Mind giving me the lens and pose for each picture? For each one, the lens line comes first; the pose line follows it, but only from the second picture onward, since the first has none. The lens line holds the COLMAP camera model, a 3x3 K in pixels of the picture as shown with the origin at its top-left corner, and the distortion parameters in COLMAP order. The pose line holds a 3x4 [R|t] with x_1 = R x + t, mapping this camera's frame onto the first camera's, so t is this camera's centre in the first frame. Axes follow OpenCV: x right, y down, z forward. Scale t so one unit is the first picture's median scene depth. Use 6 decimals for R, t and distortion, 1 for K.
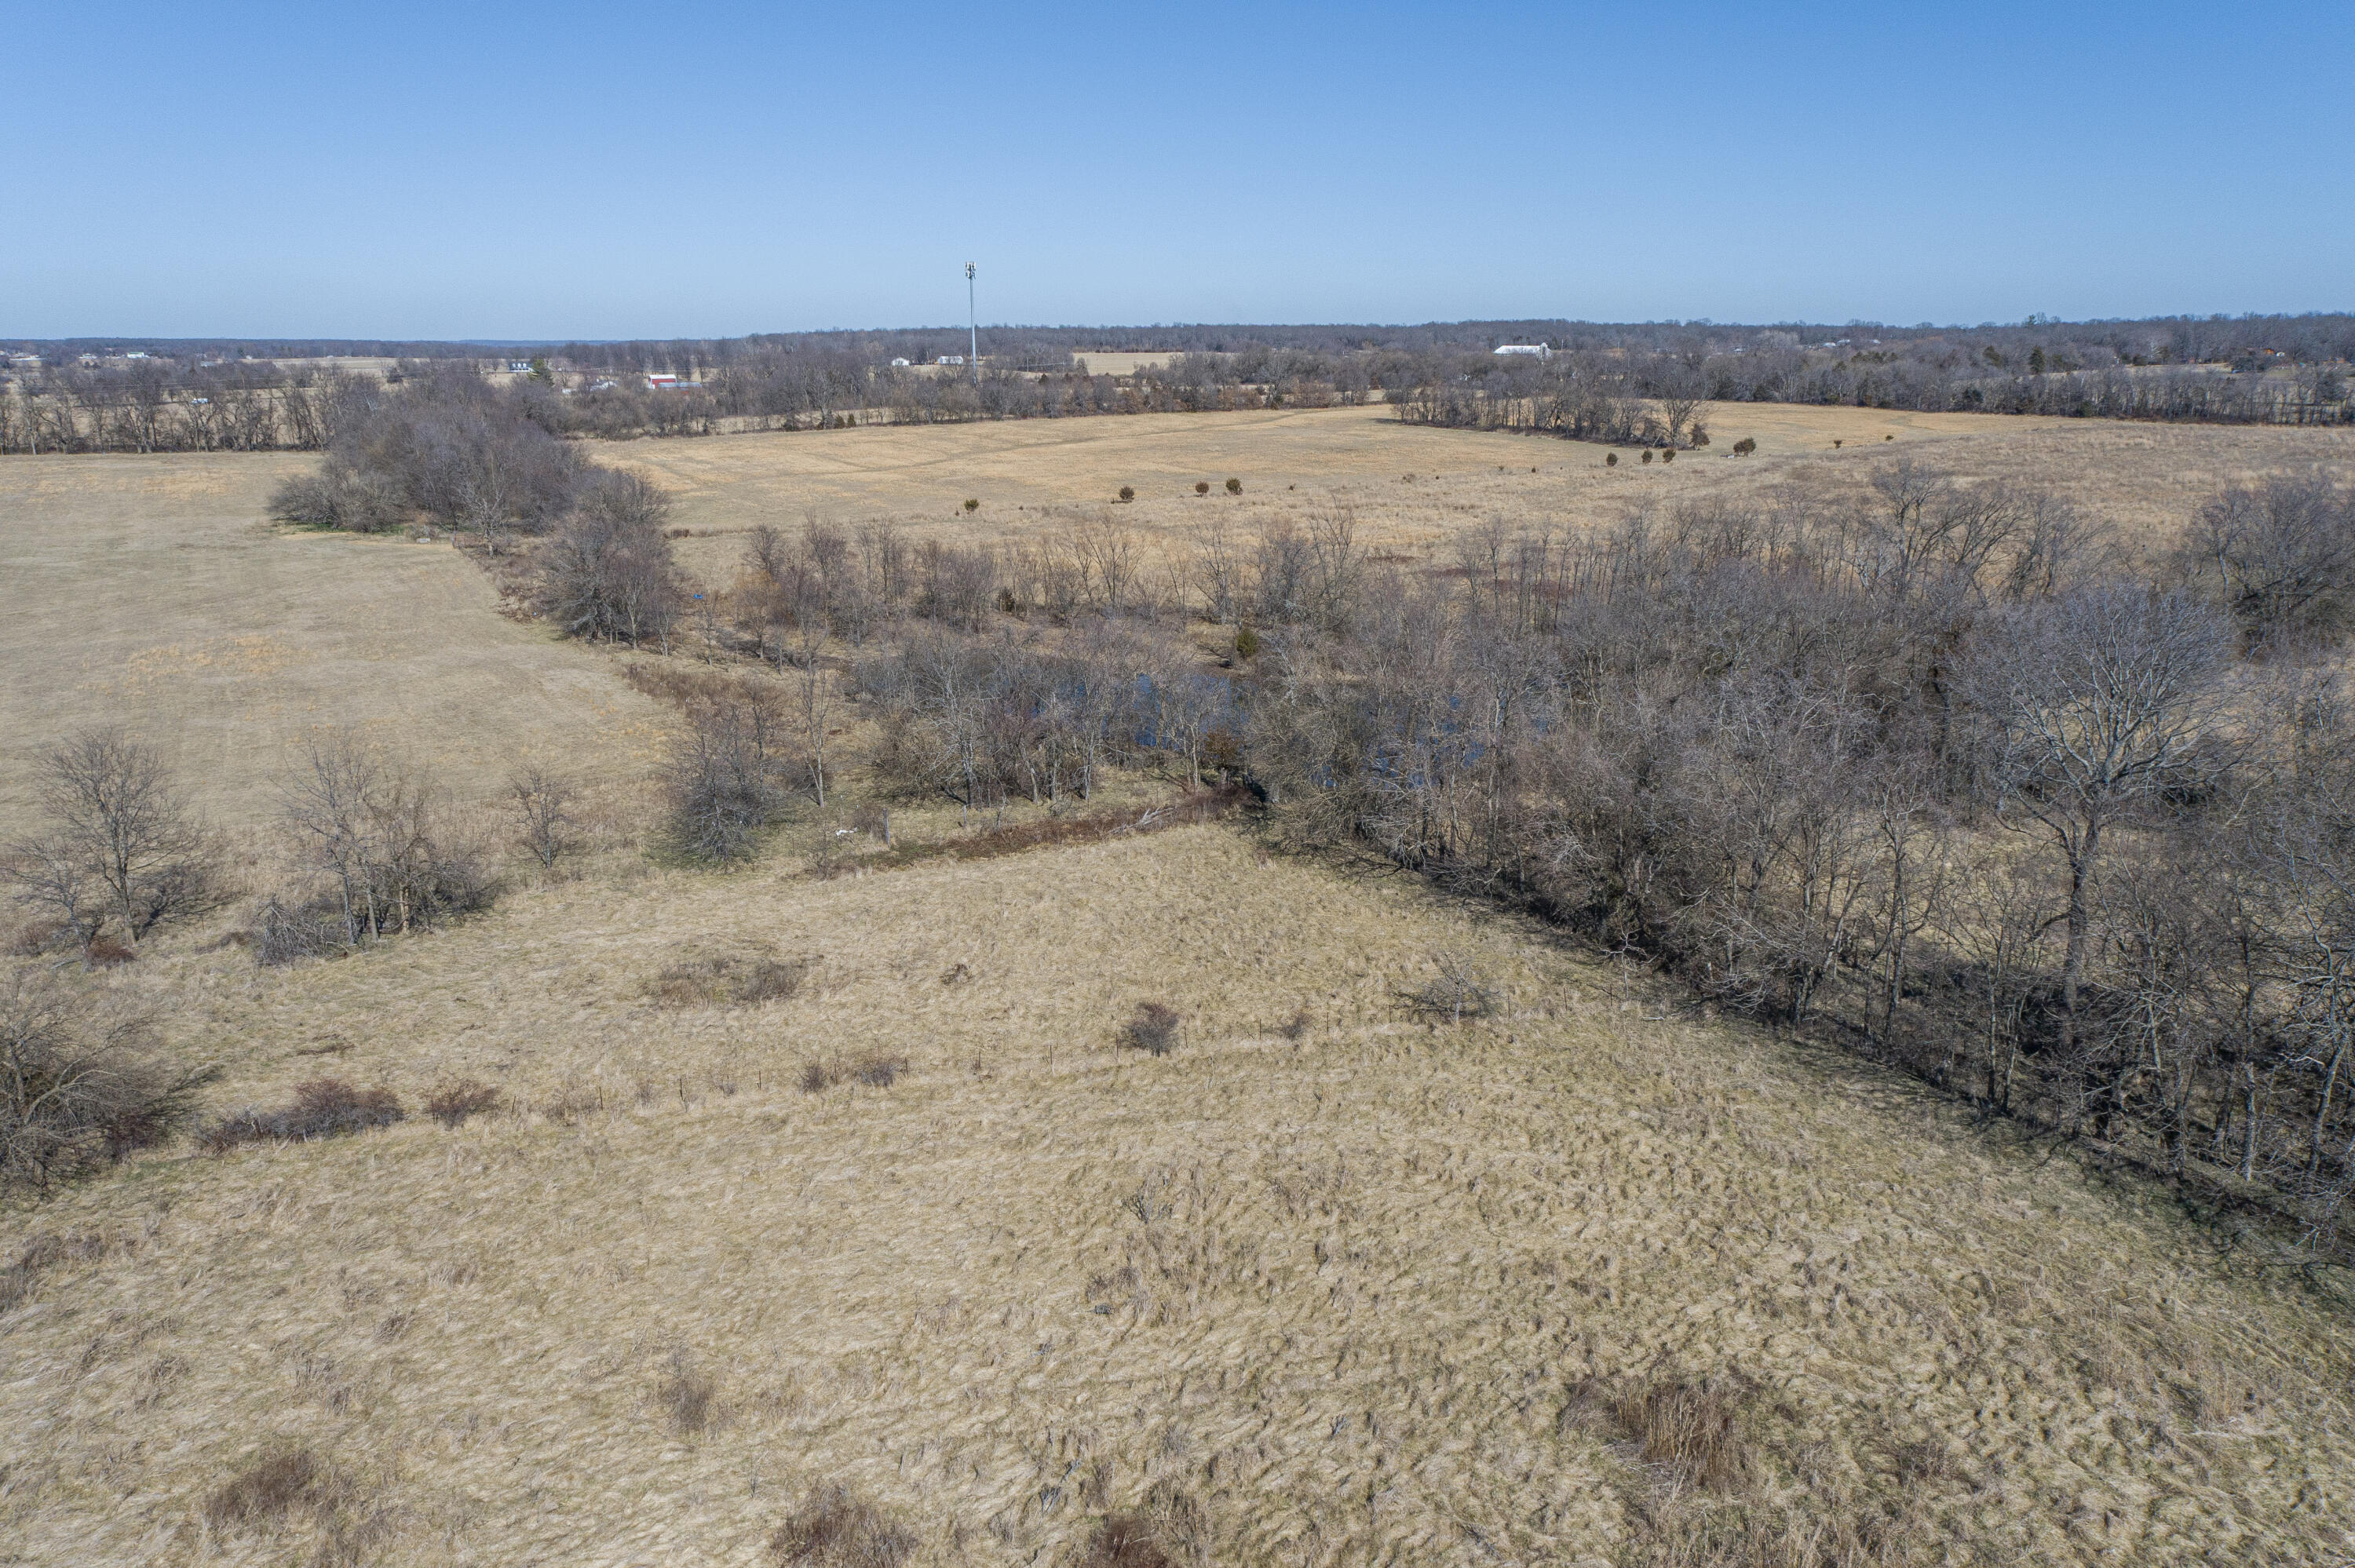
lens RADIAL K [[1584.5, 0, 1179.1], [0, 1584.5, 781.2], [0, 0, 1]] dist [0.000497, 0.010235]
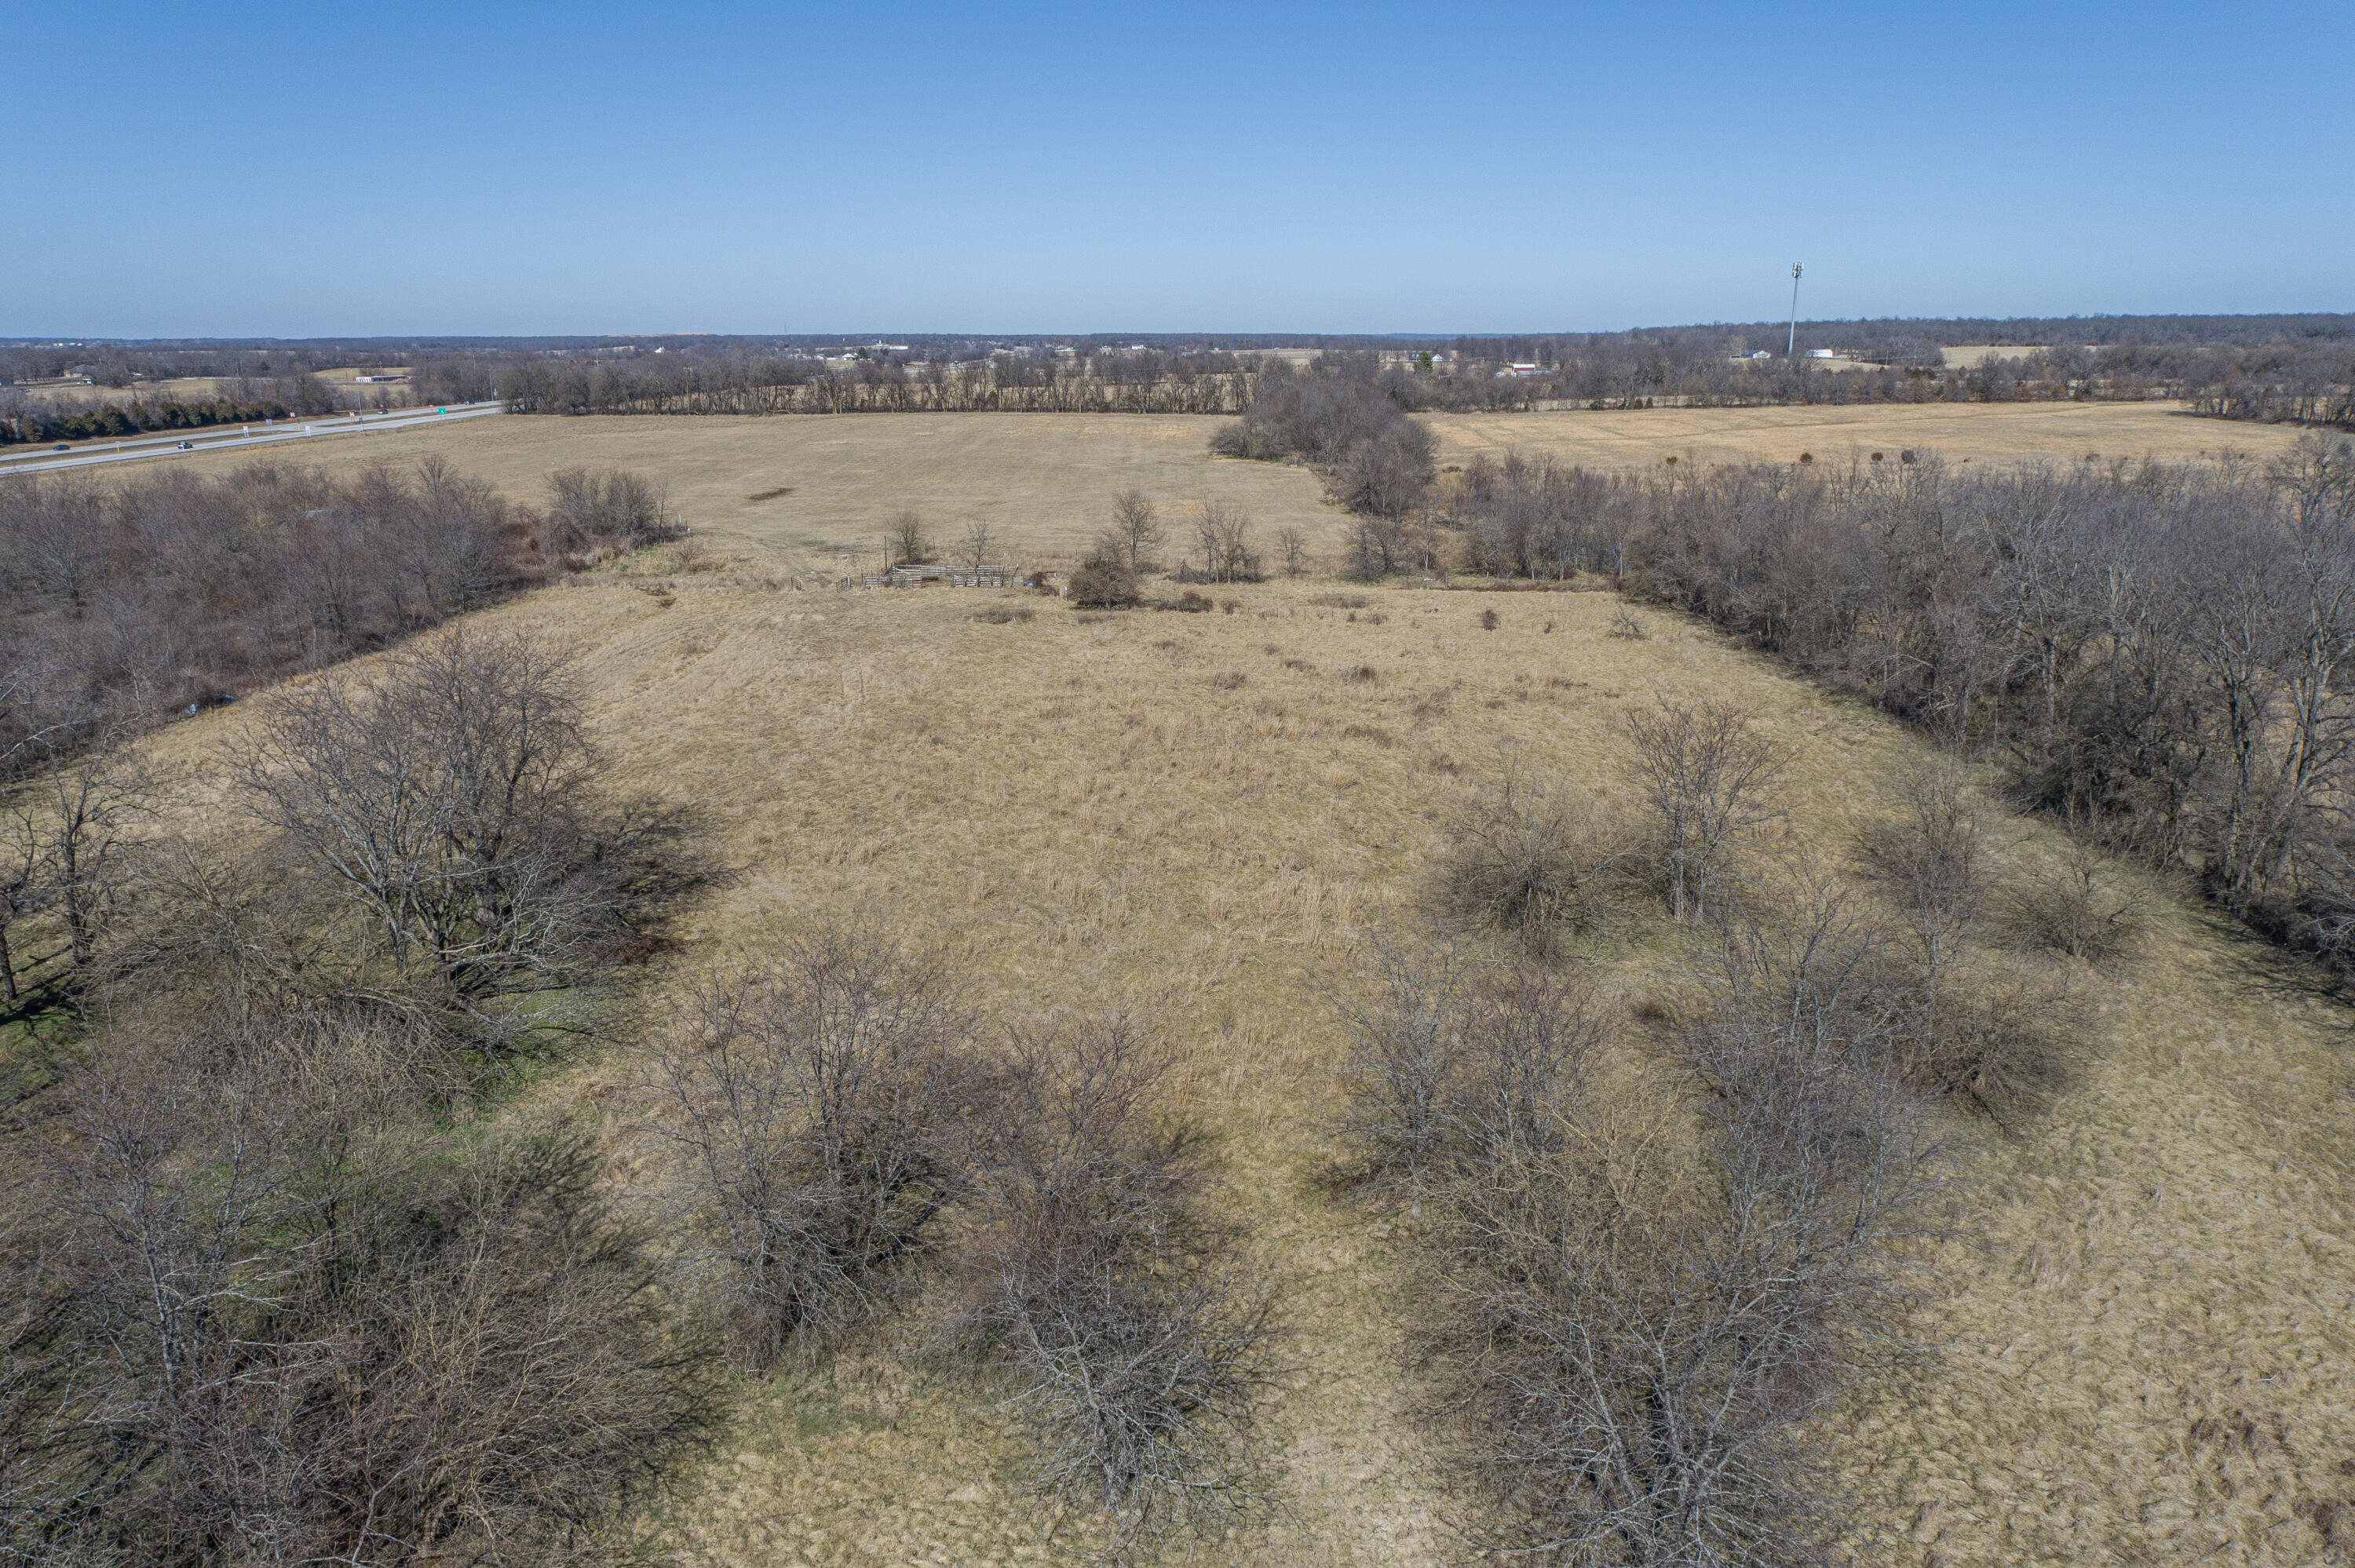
lens RADIAL K [[1584.5, 0, 1185.9], [0, 1584.5, 787.5], [0, 0, 1]] dist [0.000497, 0.010235]
pose [[0.860657, 0.139563, -0.489686, 0.114144], [-0.135833, 0.989783, 0.043356, 0.051479], [0.490733, 0.029201, 0.870820, -0.188471]]
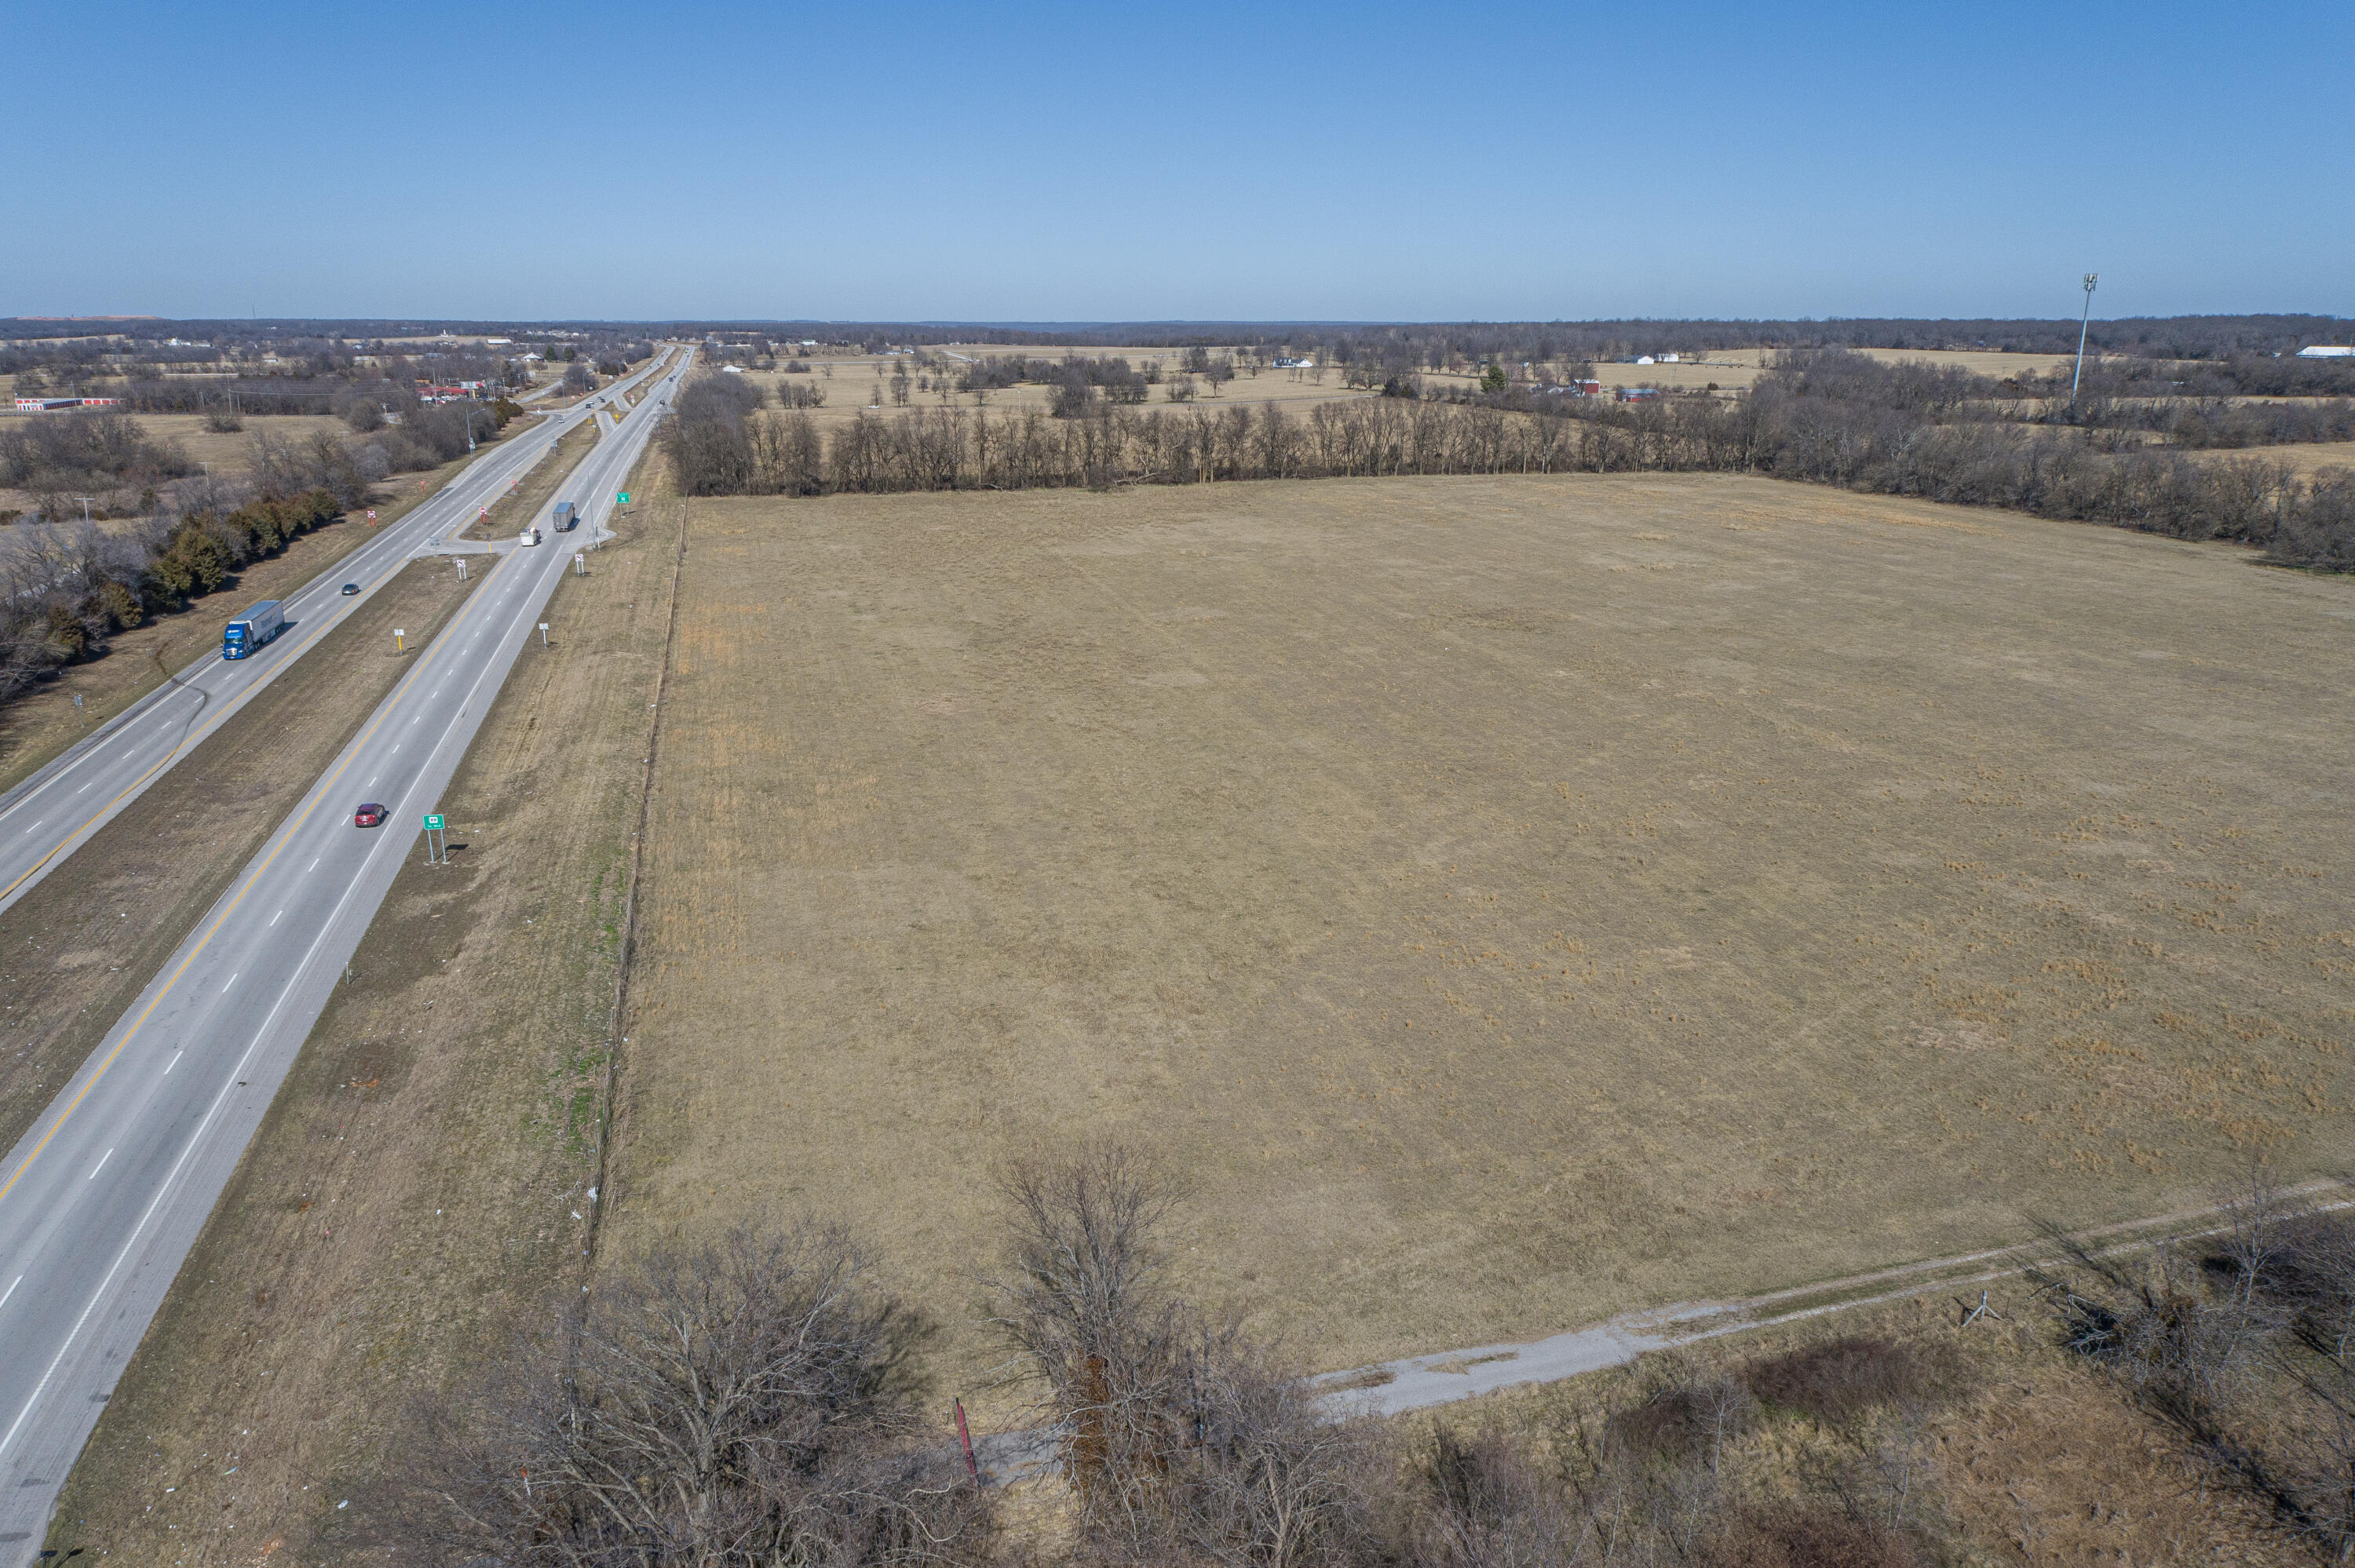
lens RADIAL K [[1584.5, 0, 1174.8], [0, 1584.5, 786.7], [0, 0, 1]] dist [0.000497, 0.010235]
pose [[0.972162, 0.071668, -0.223080, -0.551102], [-0.068718, 0.997416, 0.020970, 0.000593], [0.224007, -0.005056, 0.974575, -0.087910]]
